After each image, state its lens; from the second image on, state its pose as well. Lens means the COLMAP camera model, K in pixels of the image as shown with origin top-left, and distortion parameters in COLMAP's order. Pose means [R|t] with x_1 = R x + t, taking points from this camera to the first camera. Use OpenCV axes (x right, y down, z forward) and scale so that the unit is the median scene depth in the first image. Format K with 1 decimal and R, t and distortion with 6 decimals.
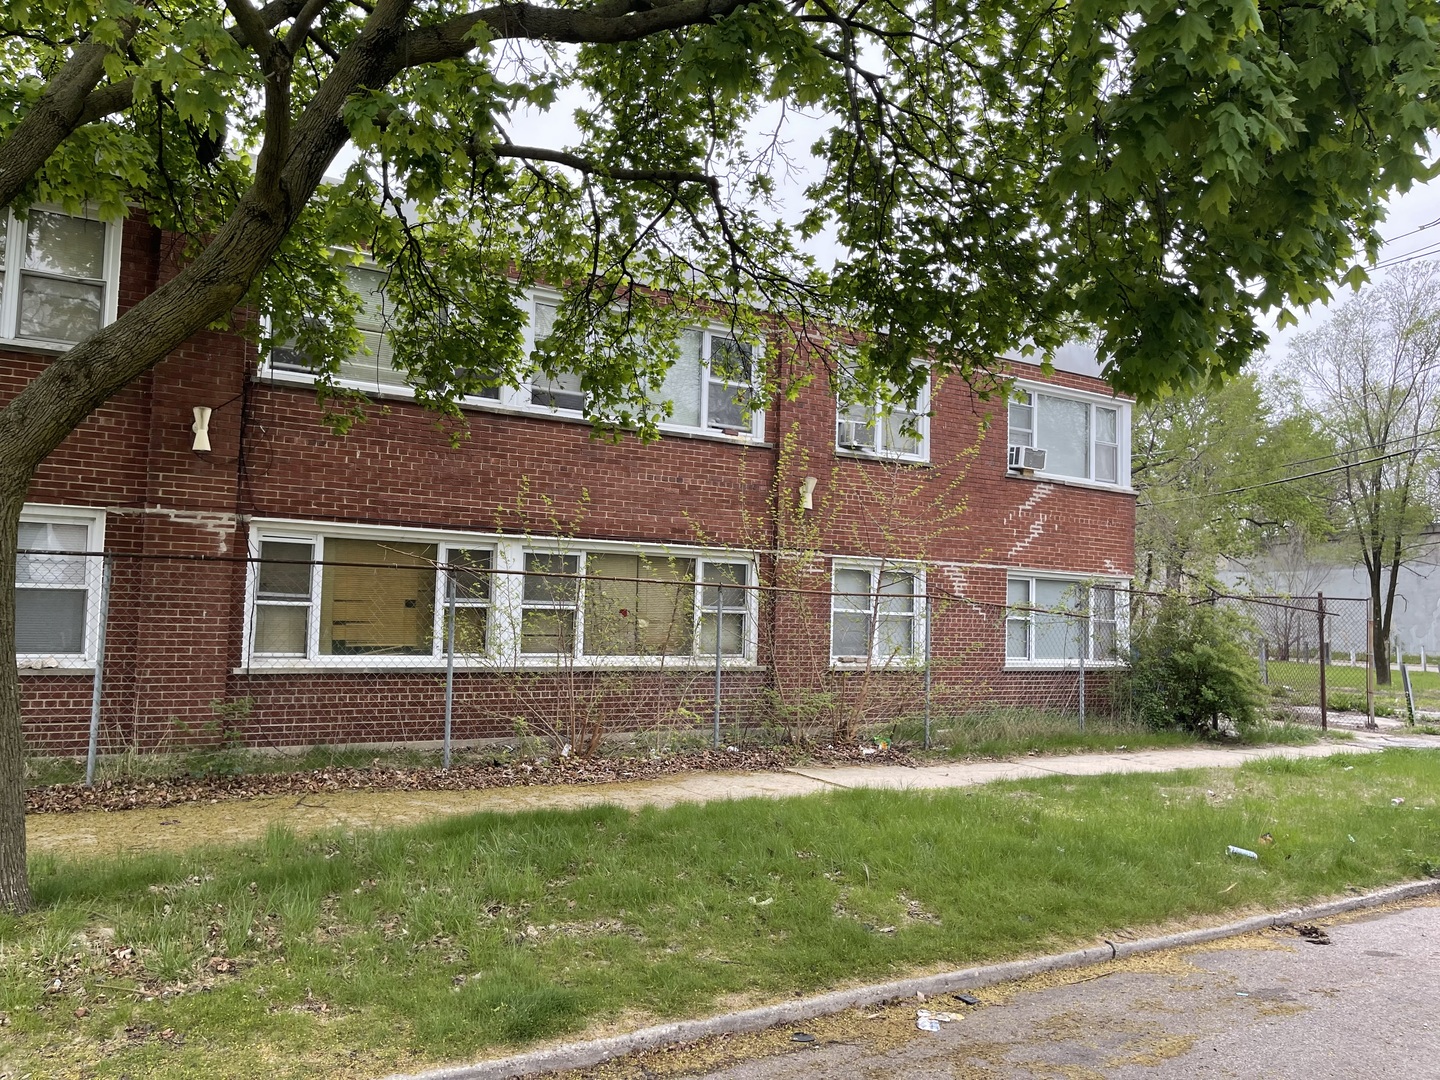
lens RADIAL K [[1074.5, 0, 721.7], [0, 1074.5, 546.5], [0, 0, 1]] dist [0.029699, -0.023290]
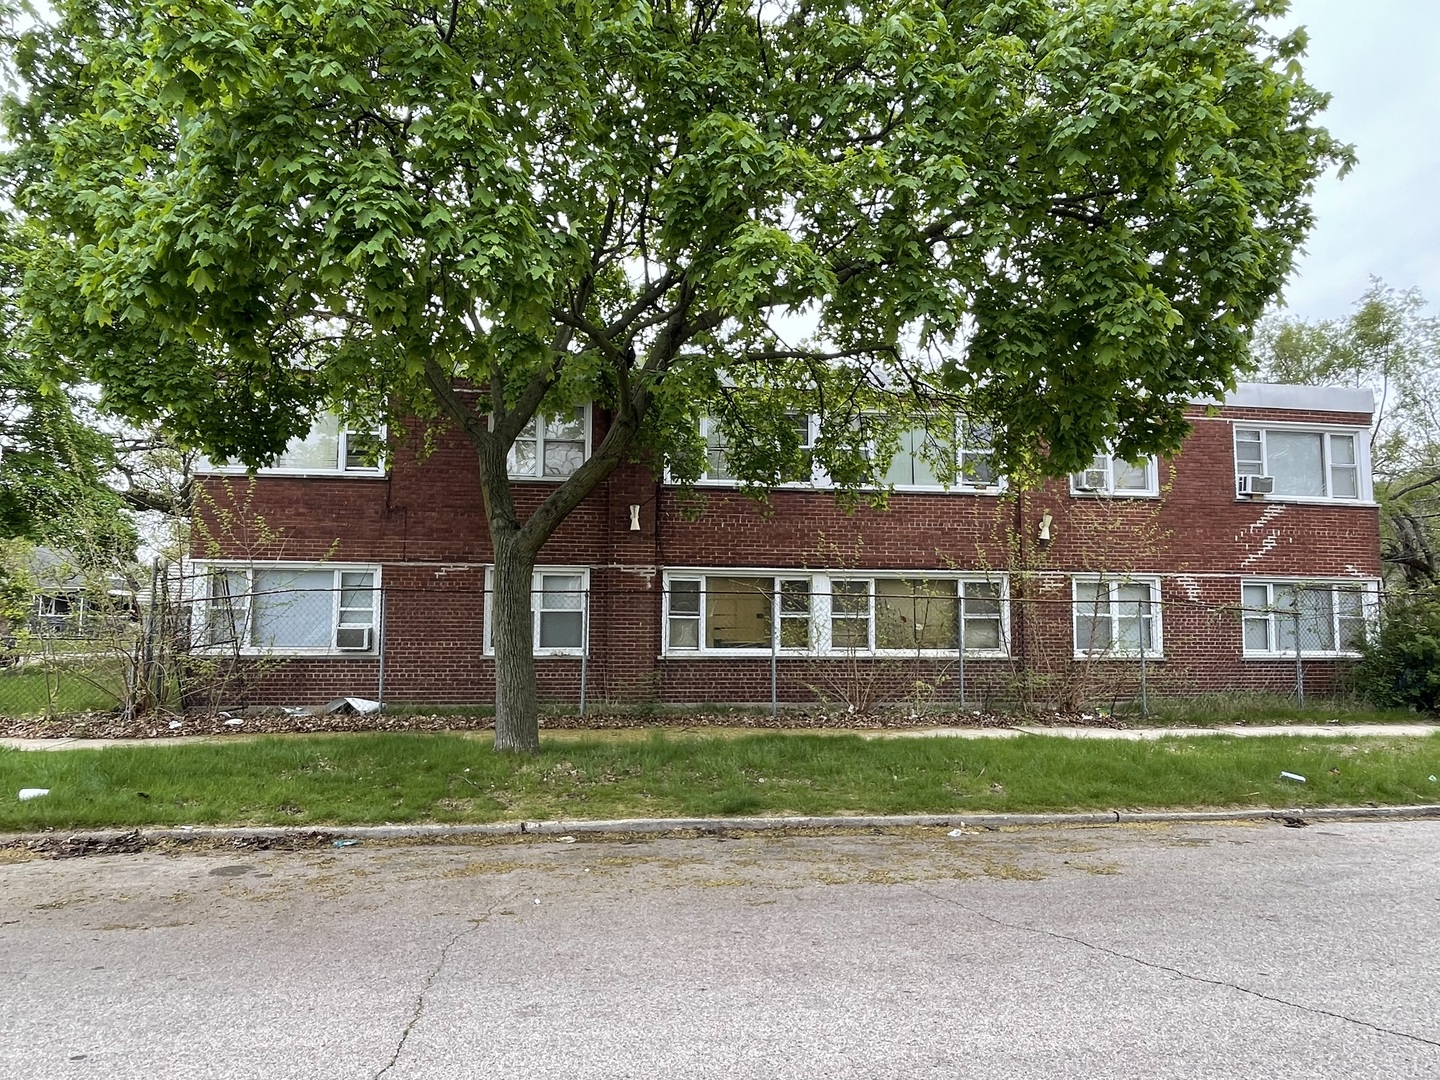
lens RADIAL K [[889.6, 0, 719.4], [0, 889.6, 535.6], [0, 0, 1]] dist [-0.033572, -0.000455]
pose [[0.912283, -0.062128, -0.404821, 0.187562], [0.043781, 0.997557, -0.054433, 0.003304], [0.407213, 0.031935, 0.912775, -0.213000]]
